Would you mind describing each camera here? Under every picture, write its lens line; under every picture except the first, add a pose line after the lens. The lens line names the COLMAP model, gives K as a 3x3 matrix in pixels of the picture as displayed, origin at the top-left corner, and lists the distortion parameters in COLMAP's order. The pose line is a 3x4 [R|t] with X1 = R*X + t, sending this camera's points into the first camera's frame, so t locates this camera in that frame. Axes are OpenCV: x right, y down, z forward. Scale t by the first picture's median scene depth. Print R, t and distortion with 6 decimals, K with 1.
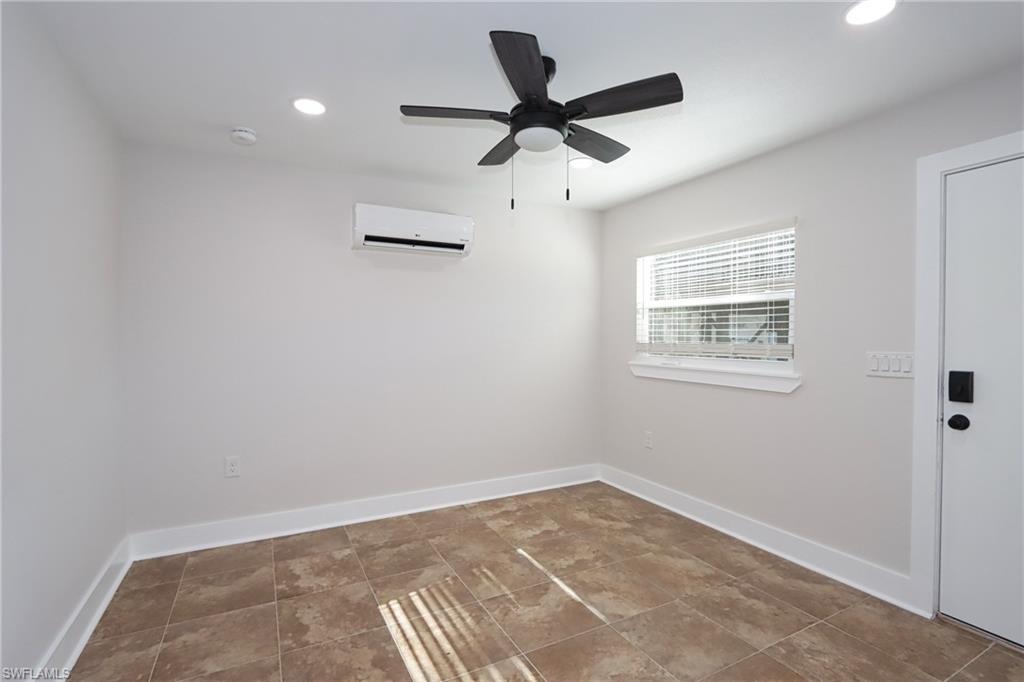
lens RADIAL K [[474.3, 0, 508.8], [0, 474.3, 338.3], [0, 0, 1]] dist [-0.010327, 0.001113]
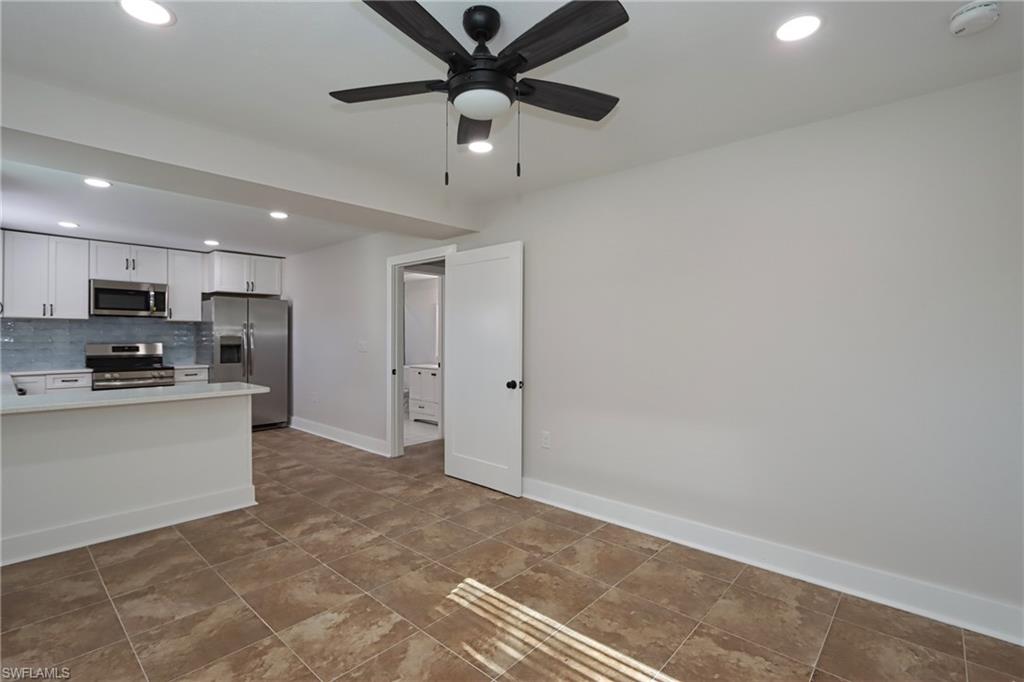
lens RADIAL K [[474.3, 0, 516.5], [0, 474.3, 339.4], [0, 0, 1]] dist [-0.010327, 0.001113]
pose [[-0.934771, -0.001886, -0.355245, 0.270108], [-0.005902, 0.999930, 0.010221, -0.006635], [0.355201, 0.011651, -0.934717, 1.576749]]
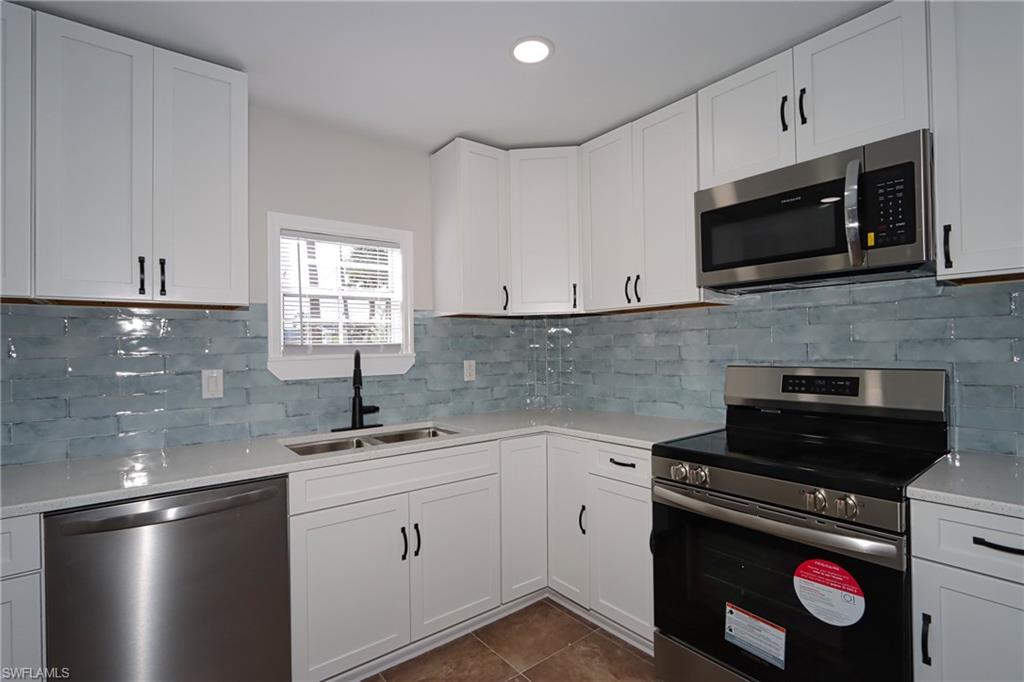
lens RADIAL K [[474.3, 0, 512.7], [0, 474.3, 342.5], [0, 0, 1]] dist [-0.010327, 0.001113]
pose [[-0.178046, 0.014939, 0.983909, 0.631331], [0.023743, 0.999659, -0.010881, 0.006651], [-0.983736, 0.021424, -0.178340, -0.889975]]
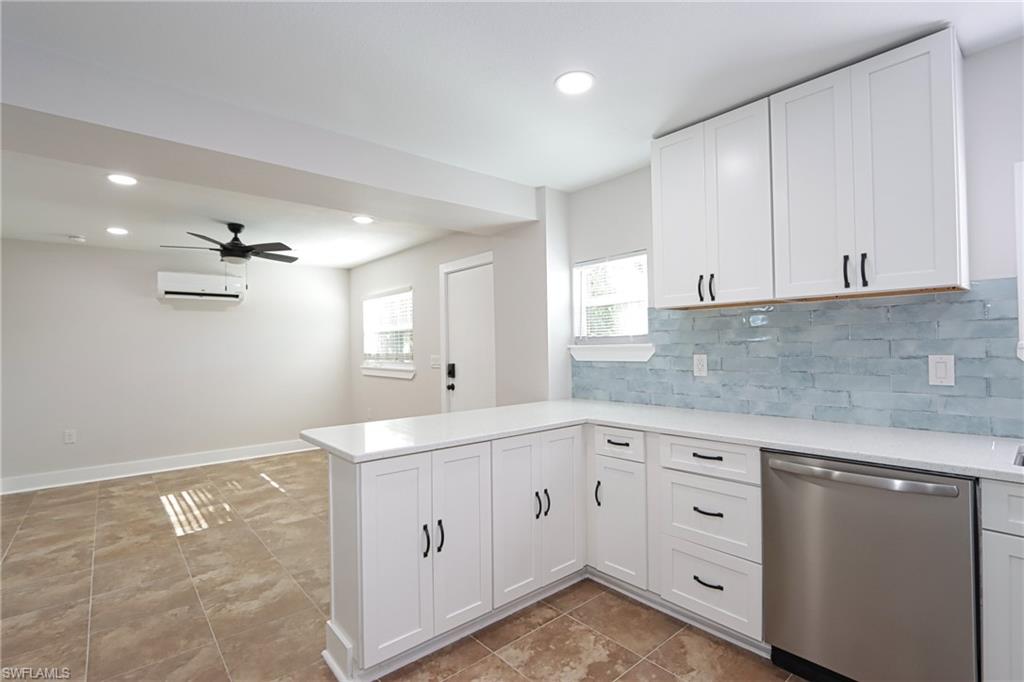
lens RADIAL K [[474.3, 0, 504.5], [0, 474.3, 340.5], [0, 0, 1]] dist [-0.010327, 0.001113]
pose [[0.976541, -0.014729, 0.214829, 0.669059], [0.019543, 0.999603, -0.020299, 0.010415], [-0.214444, 0.024021, 0.976441, -1.141720]]
